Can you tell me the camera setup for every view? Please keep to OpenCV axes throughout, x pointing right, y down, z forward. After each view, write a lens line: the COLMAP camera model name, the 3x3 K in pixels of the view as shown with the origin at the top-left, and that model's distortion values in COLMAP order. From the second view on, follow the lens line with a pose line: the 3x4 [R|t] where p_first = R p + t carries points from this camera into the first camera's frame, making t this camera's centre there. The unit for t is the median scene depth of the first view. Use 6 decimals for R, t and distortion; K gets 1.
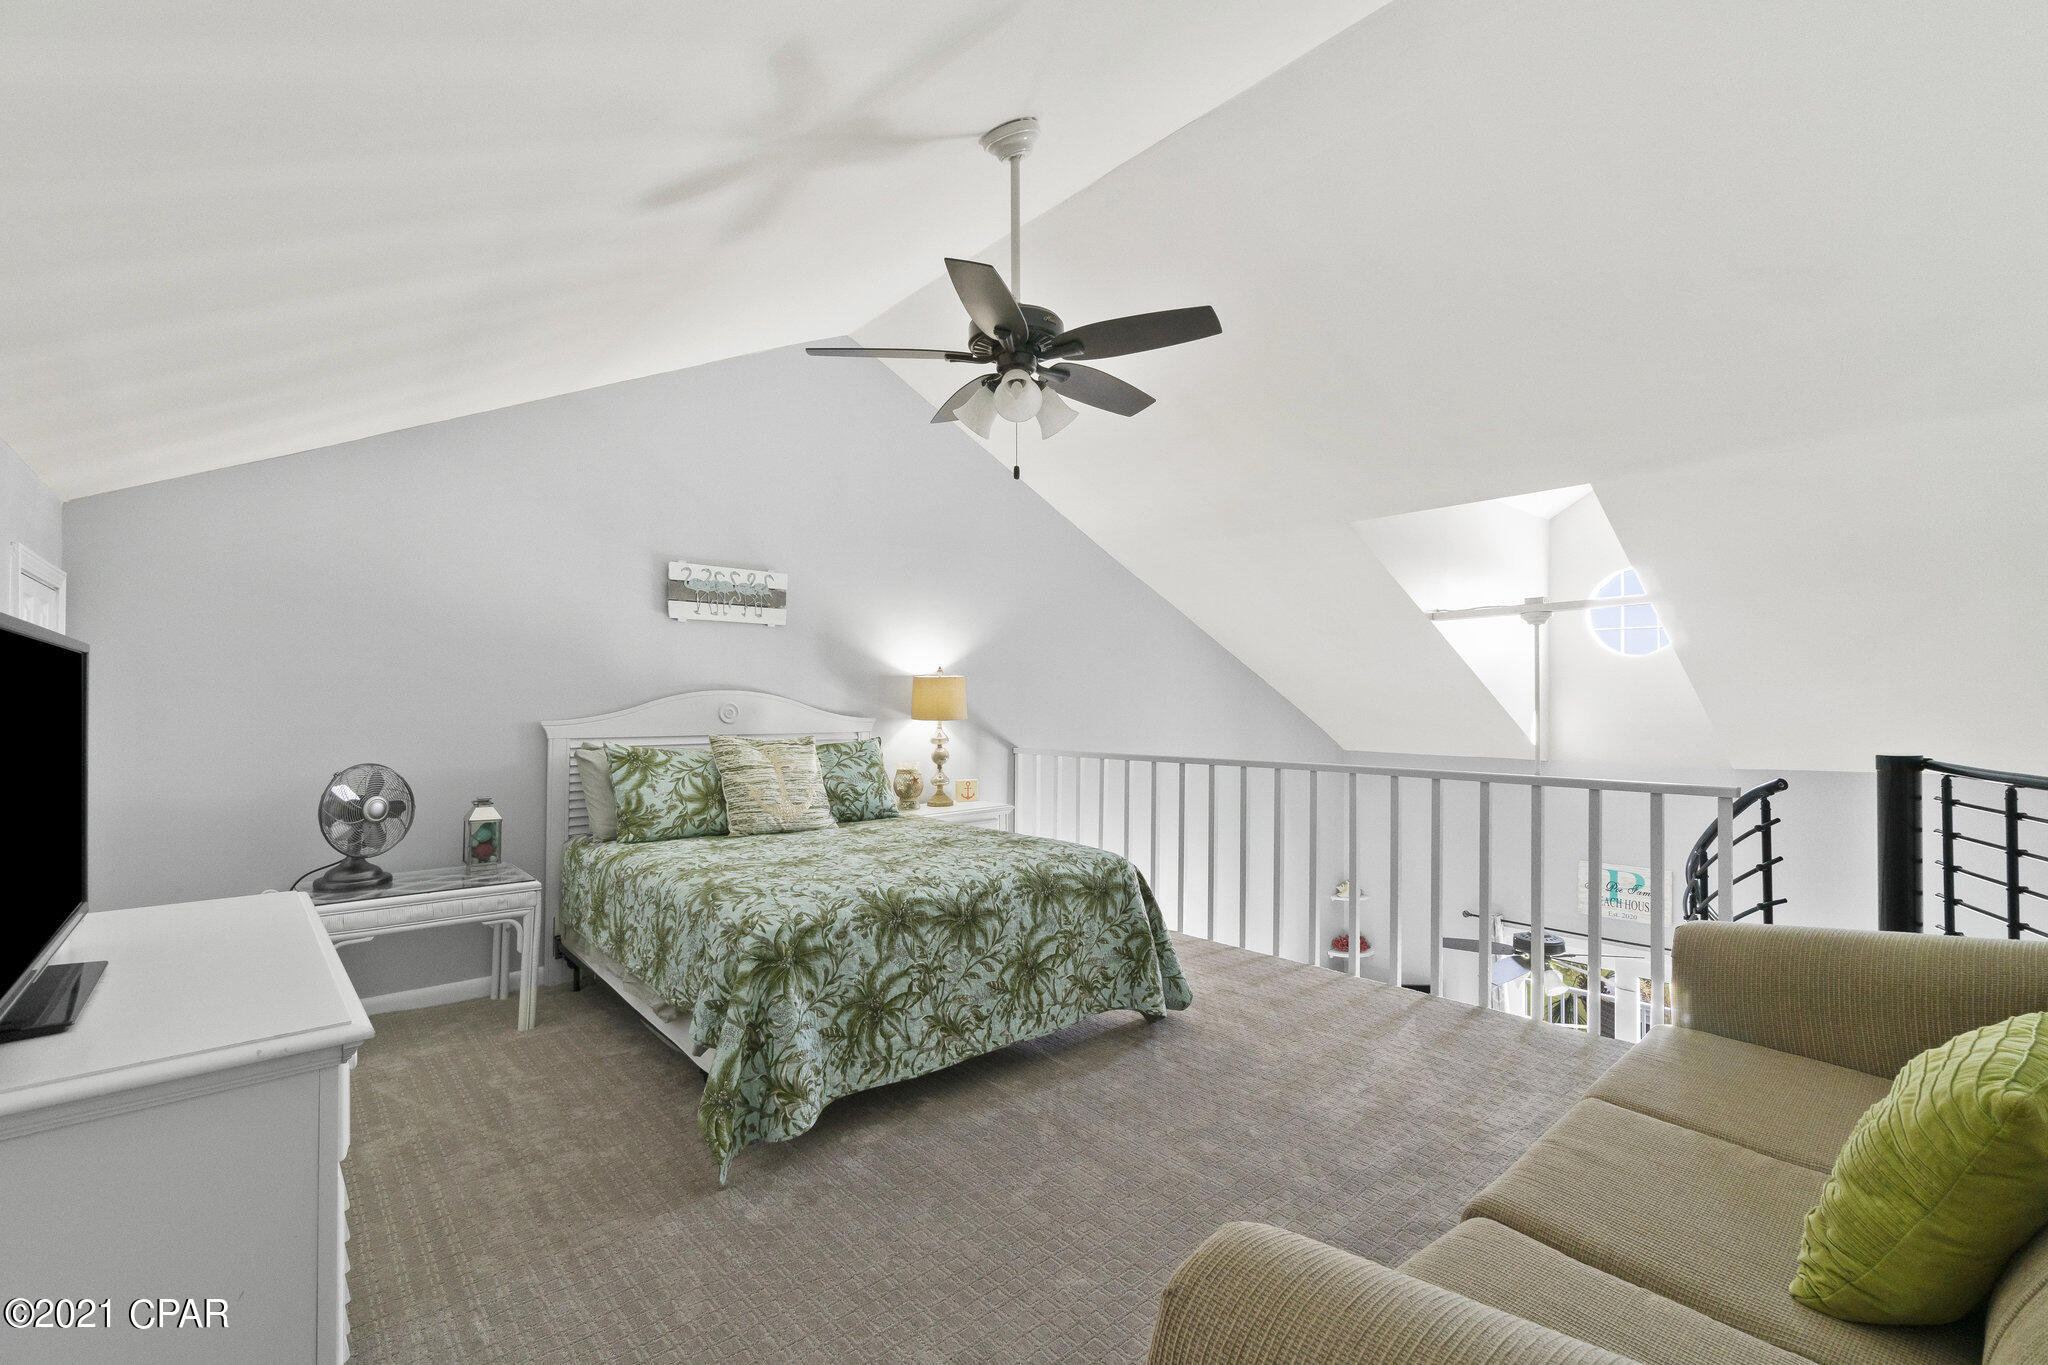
lens RADIAL K [[884.6, 0, 1028.0], [0, 884.6, 690.3], [0, 0, 1]] dist [-0.003458, 0.001187]
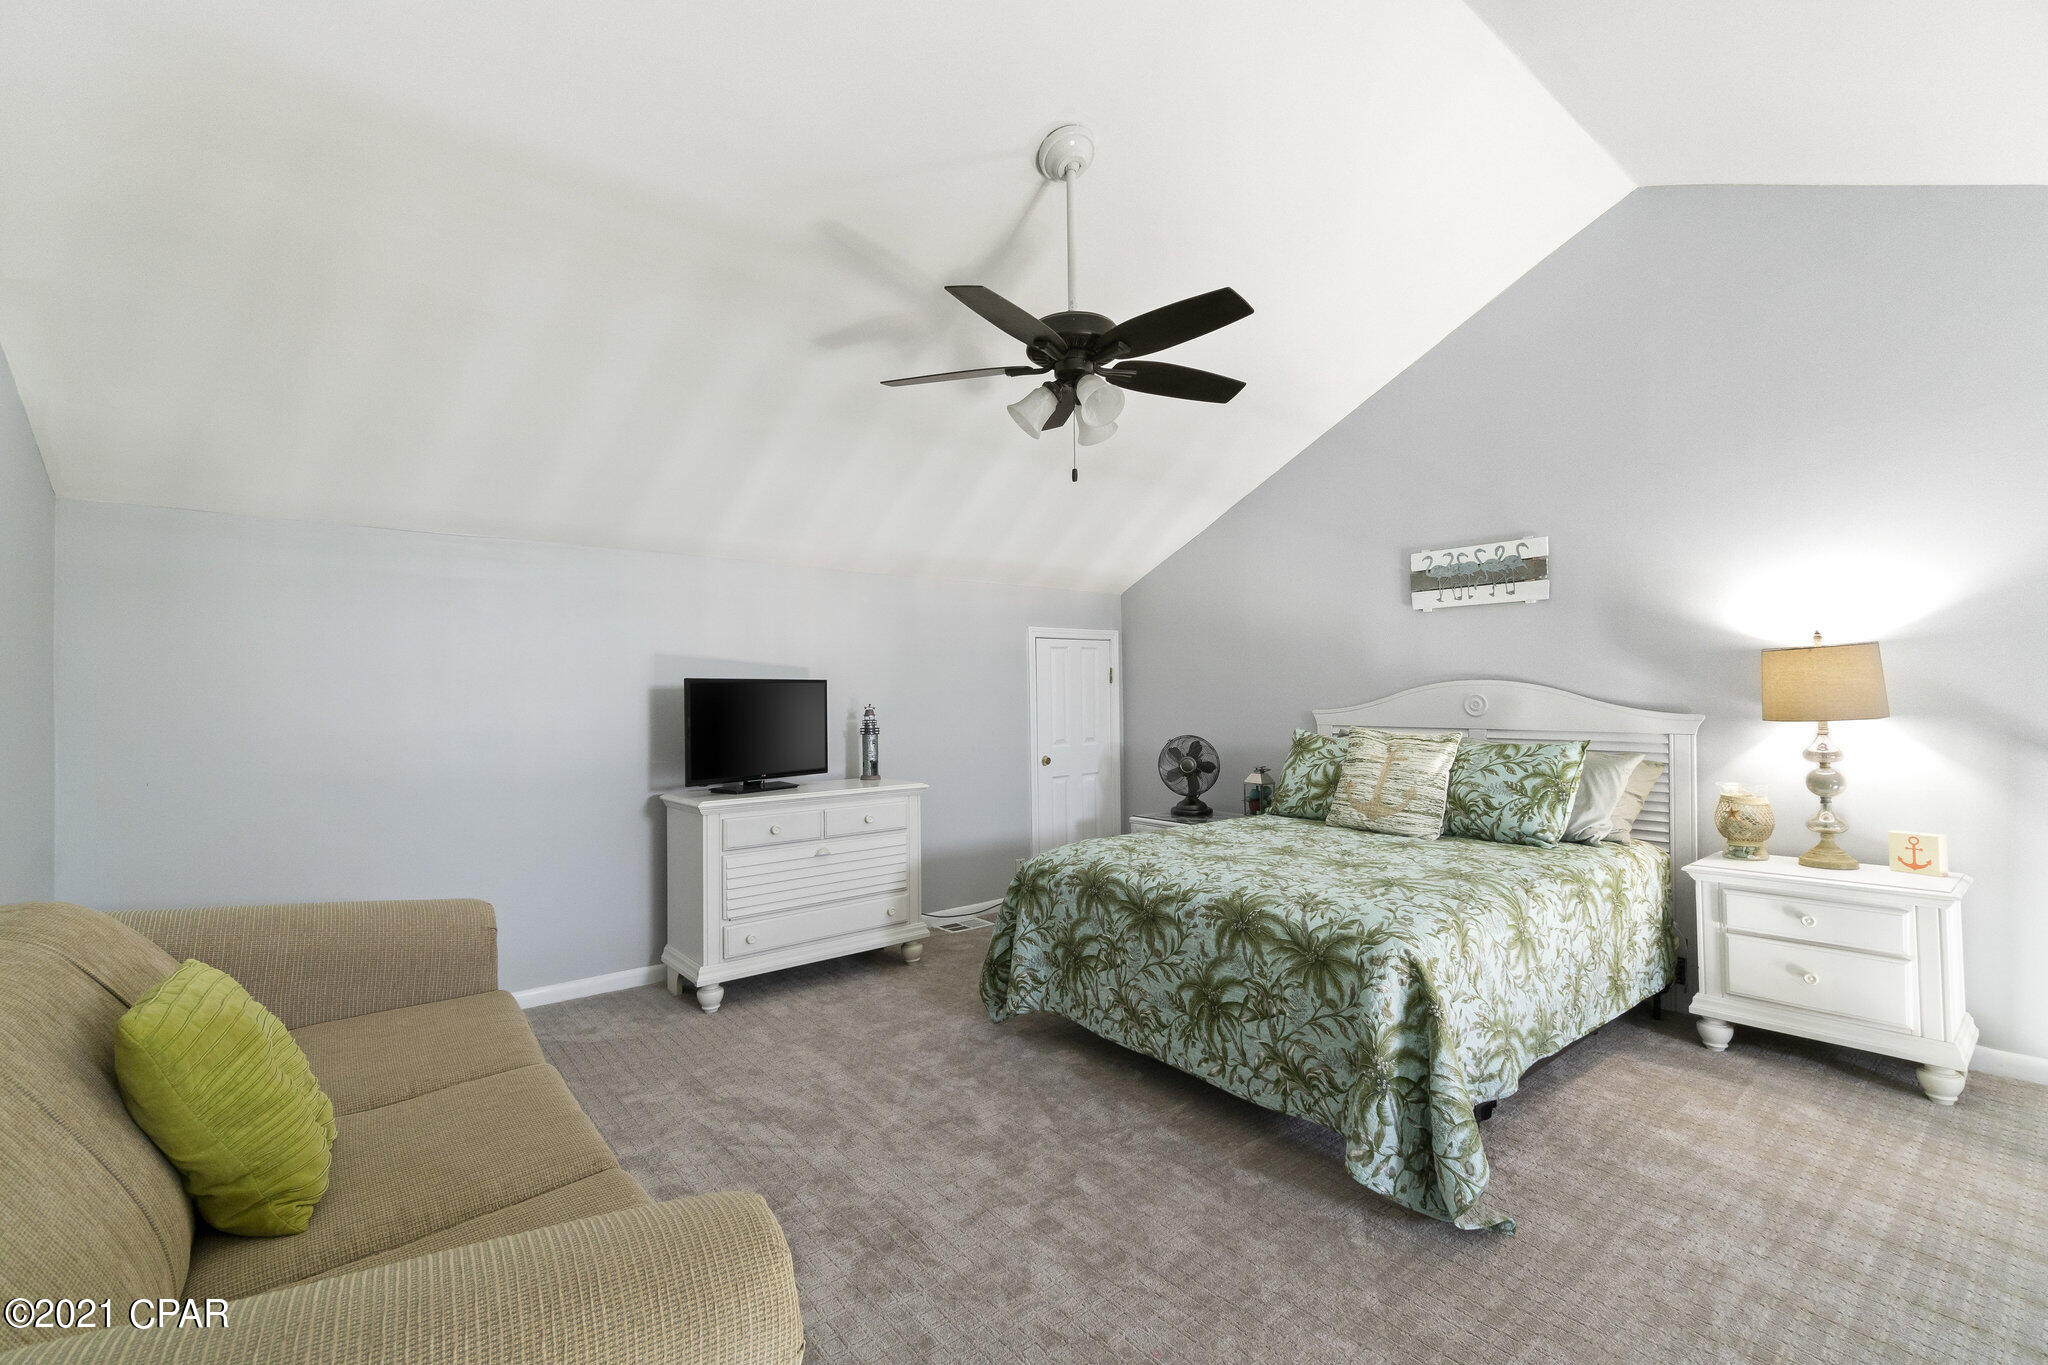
lens RADIAL K [[880.8, 0, 1028.2], [0, 880.8, 683.5], [0, 0, 1]] dist [-0.005361, 0.000240]
pose [[-0.037737, -0.012272, -0.999212, 0.861084], [0.023724, 0.999632, -0.013173, 0.006793], [0.999006, -0.024203, -0.037432, 0.840453]]
